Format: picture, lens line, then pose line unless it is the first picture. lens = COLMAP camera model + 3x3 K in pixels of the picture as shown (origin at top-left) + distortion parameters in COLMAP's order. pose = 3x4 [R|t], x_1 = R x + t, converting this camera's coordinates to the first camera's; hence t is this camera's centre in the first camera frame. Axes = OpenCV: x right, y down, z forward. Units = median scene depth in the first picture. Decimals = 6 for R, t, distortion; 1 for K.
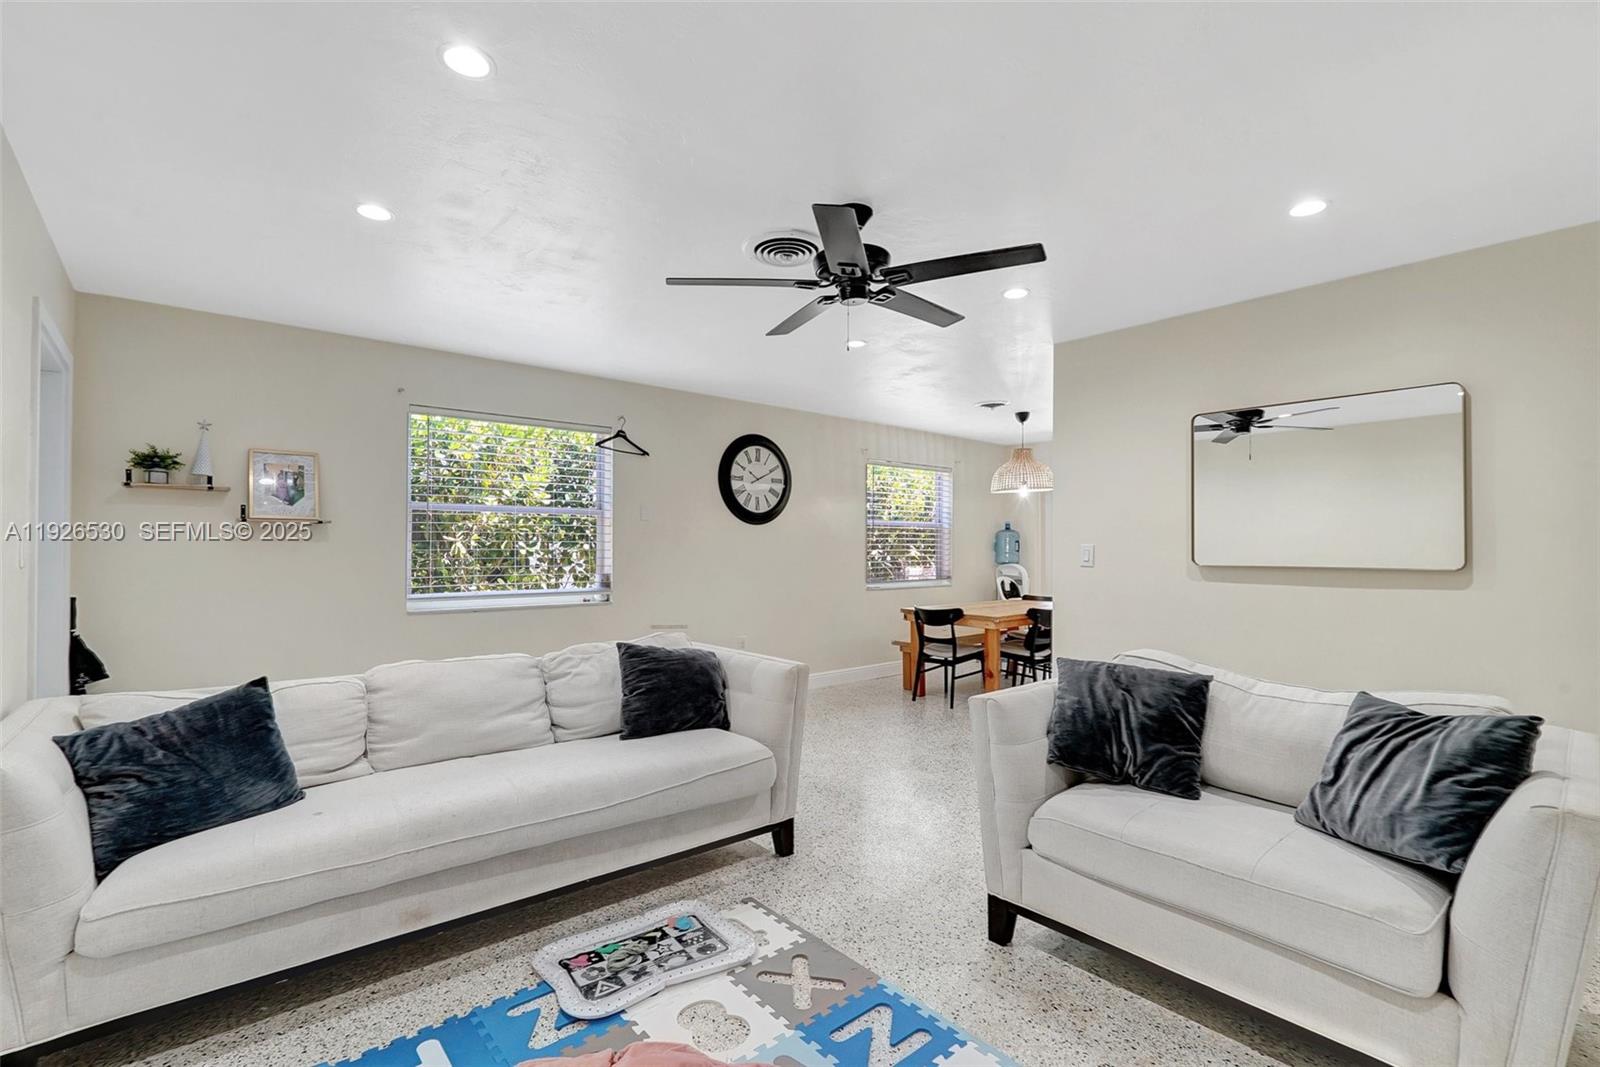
lens RADIAL K [[717.1, 0, 794.7], [0, 717.1, 537.3], [0, 0, 1]] dist [-0.023948, 0.010749]
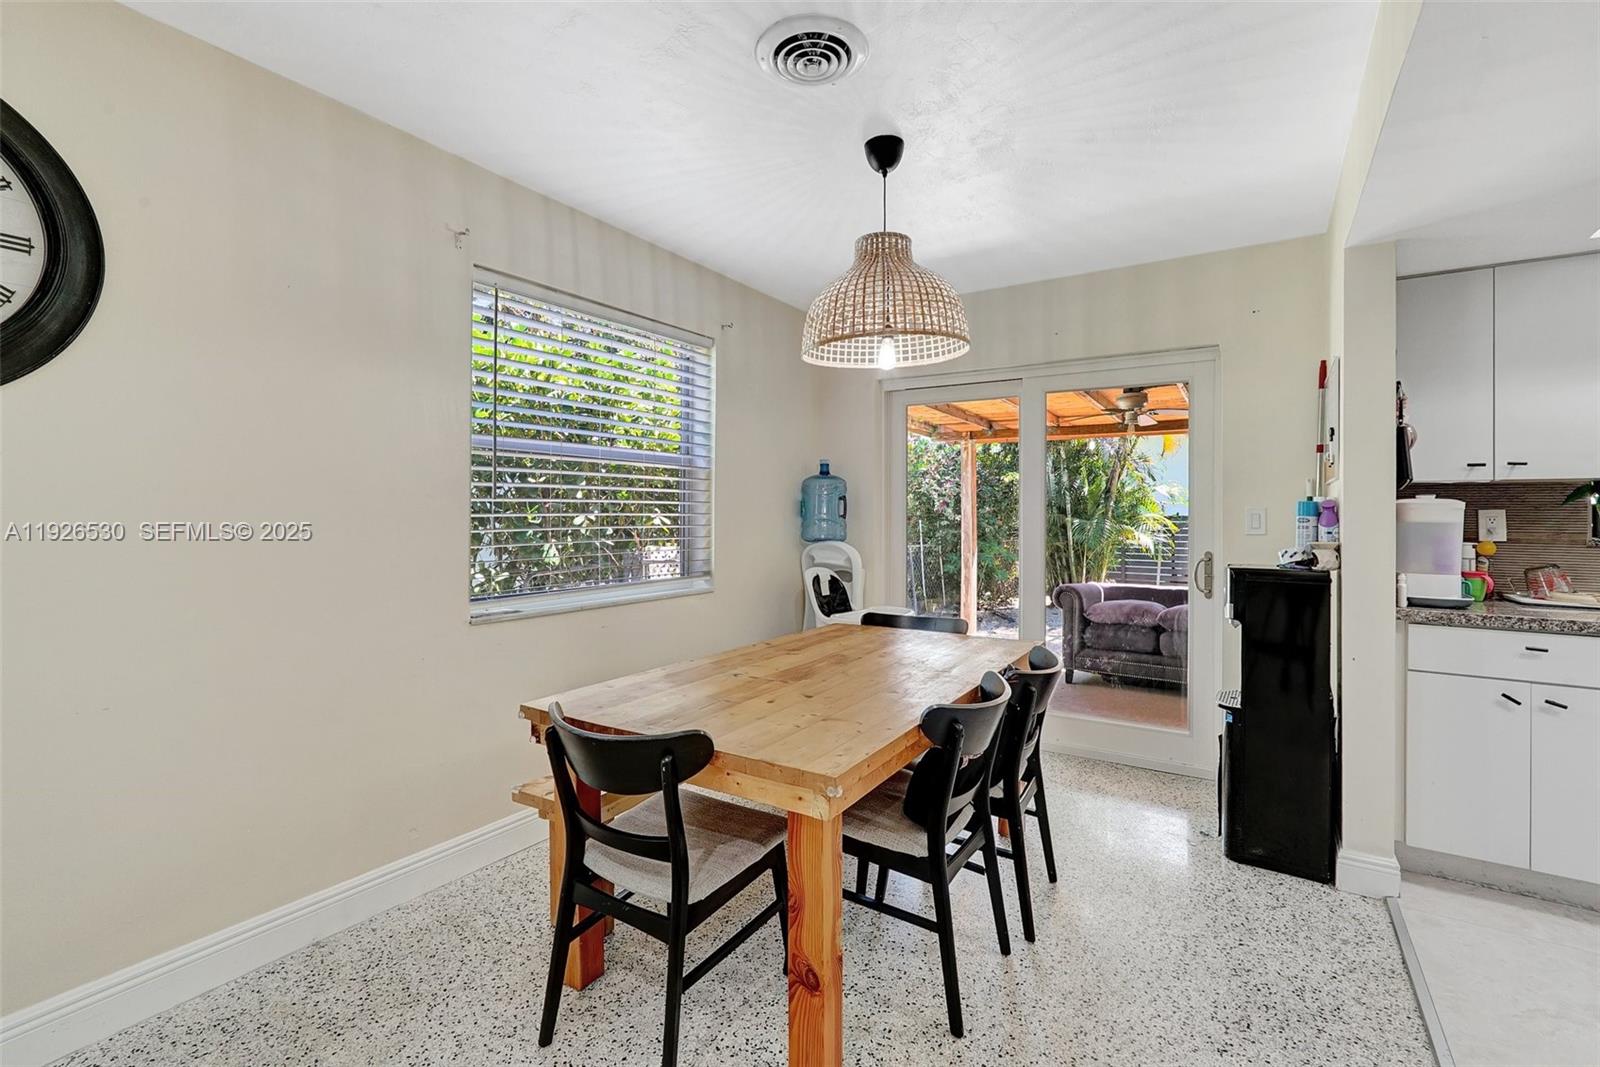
lens RADIAL K [[717.1, 0, 796.0], [0, 717.1, 512.1], [0, 0, 1]] dist [-0.023948, 0.010749]
pose [[0.959696, 0.000477, 0.281038, 0.136101], [-0.004470, 0.999898, 0.013566, 0.009349], [-0.281003, -0.014276, 0.959601, 0.523883]]
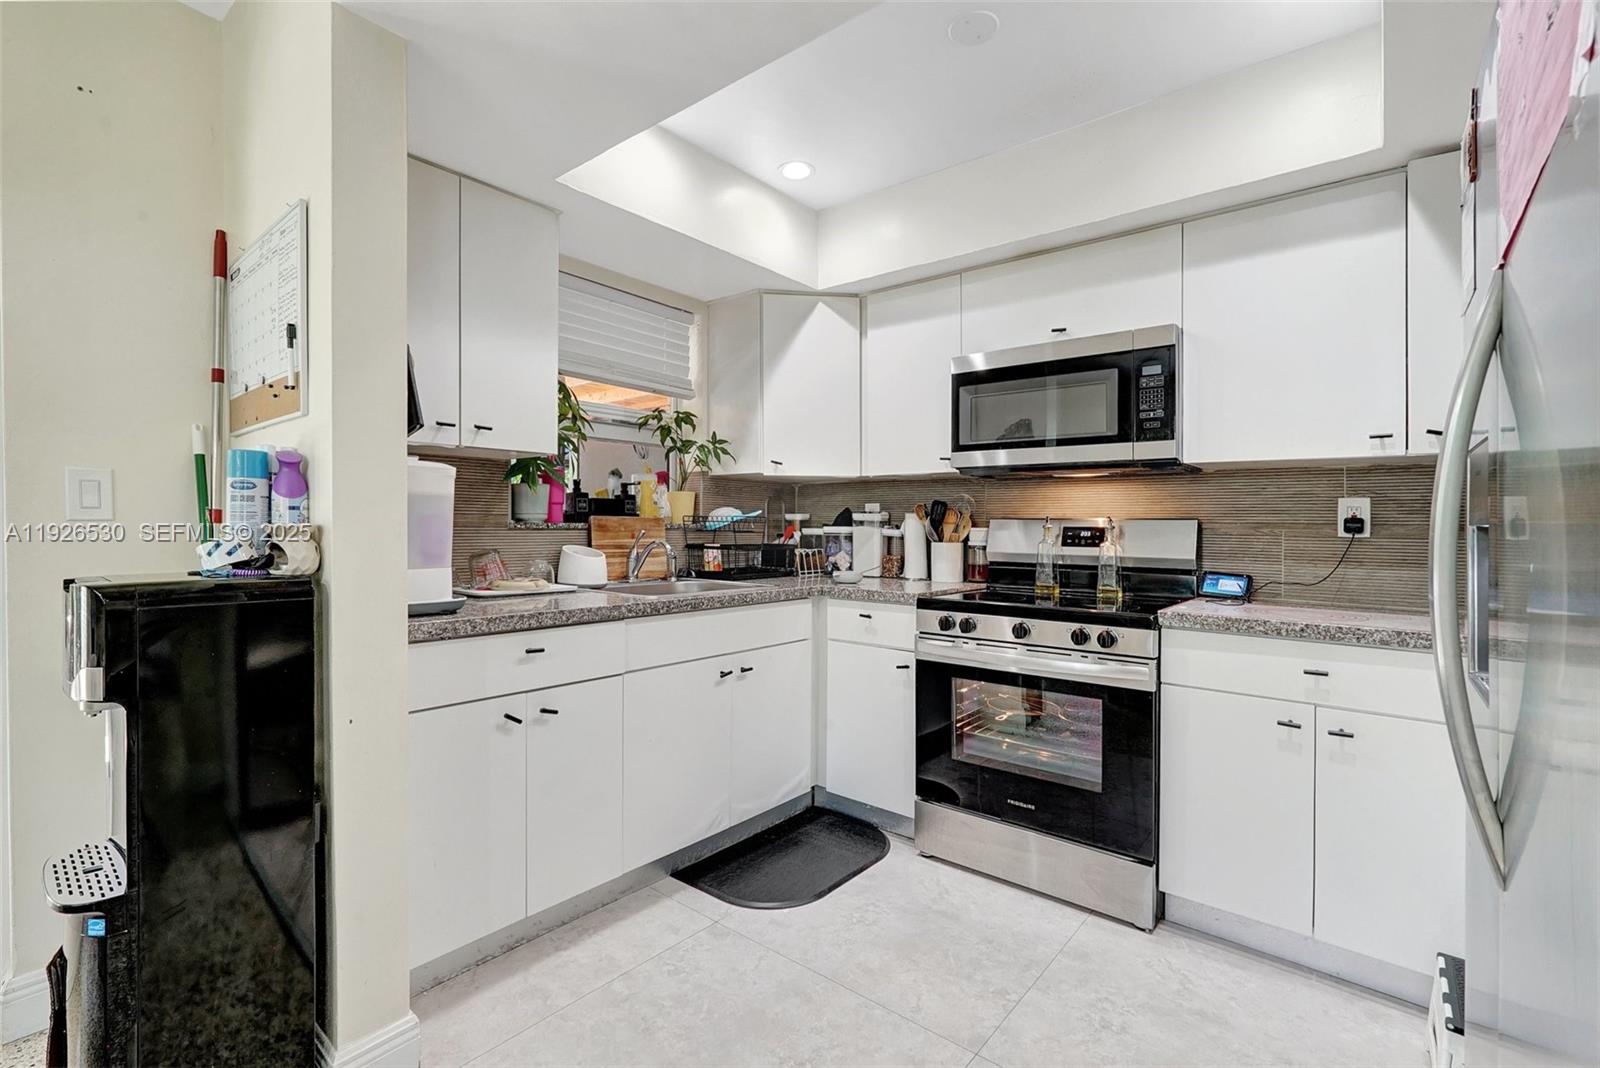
lens RADIAL K [[717.1, 0, 794.7], [0, 717.1, 537.7], [0, 0, 1]] dist [-0.023948, 0.010749]
pose [[-0.162794, -0.025491, 0.986331, 0.255703], [-0.020068, 0.999545, 0.022521, 0.022694], [-0.986456, -0.016127, -0.163231, 0.664451]]
